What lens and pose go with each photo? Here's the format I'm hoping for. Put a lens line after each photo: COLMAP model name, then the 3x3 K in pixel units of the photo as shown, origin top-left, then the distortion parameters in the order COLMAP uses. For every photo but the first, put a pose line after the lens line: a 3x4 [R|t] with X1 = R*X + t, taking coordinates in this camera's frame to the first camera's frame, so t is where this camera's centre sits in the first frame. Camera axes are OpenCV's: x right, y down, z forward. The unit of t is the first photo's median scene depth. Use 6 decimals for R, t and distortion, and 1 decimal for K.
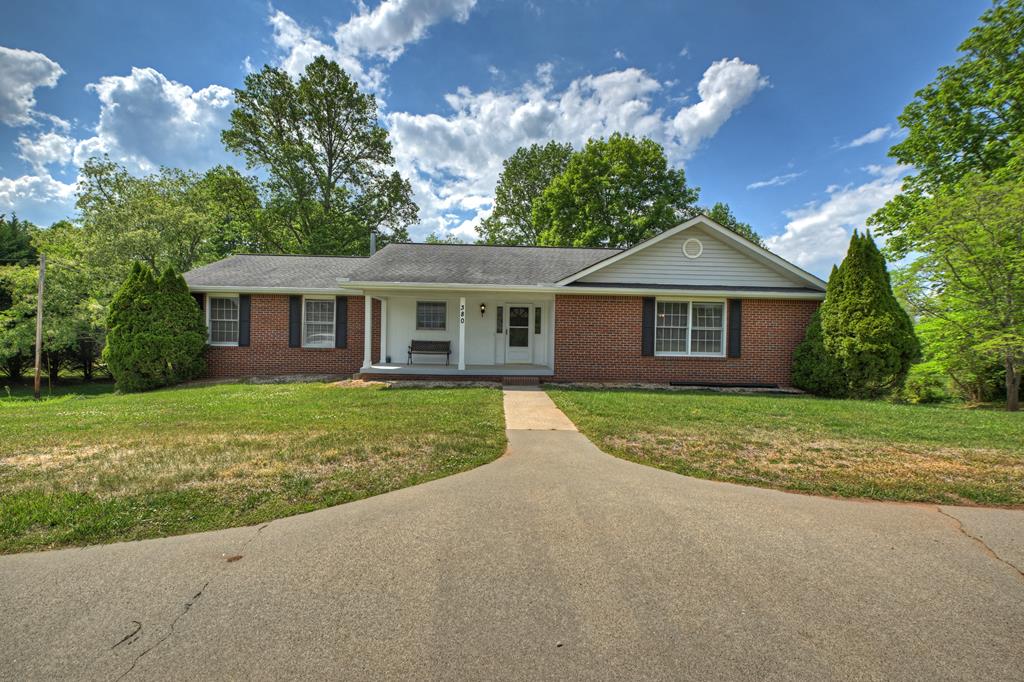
lens RADIAL K [[422.1, 0, 516.5], [0, 422.1, 343.7], [0, 0, 1]] dist [-0.011962, -0.004607]
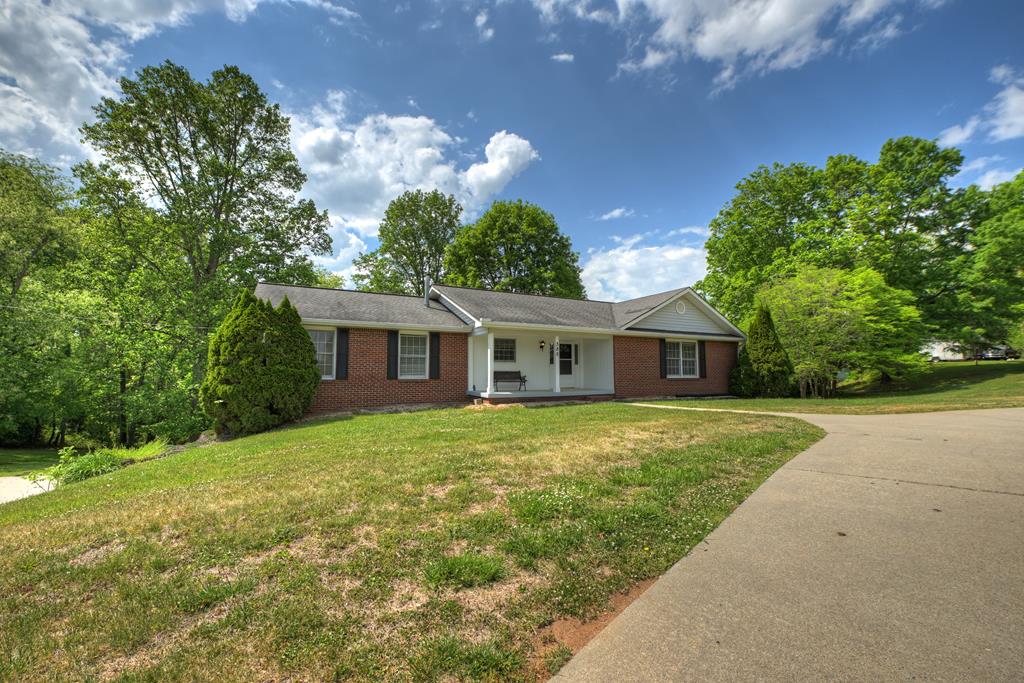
lens RADIAL K [[422.1, 0, 516.5], [0, 422.1, 344.2], [0, 0, 1]] dist [-0.011962, -0.004607]
pose [[0.894787, 0.012022, 0.446330, -0.723859], [0.025391, 0.996650, -0.077746, 0.011156], [-0.445770, 0.080899, 0.891485, -0.092606]]
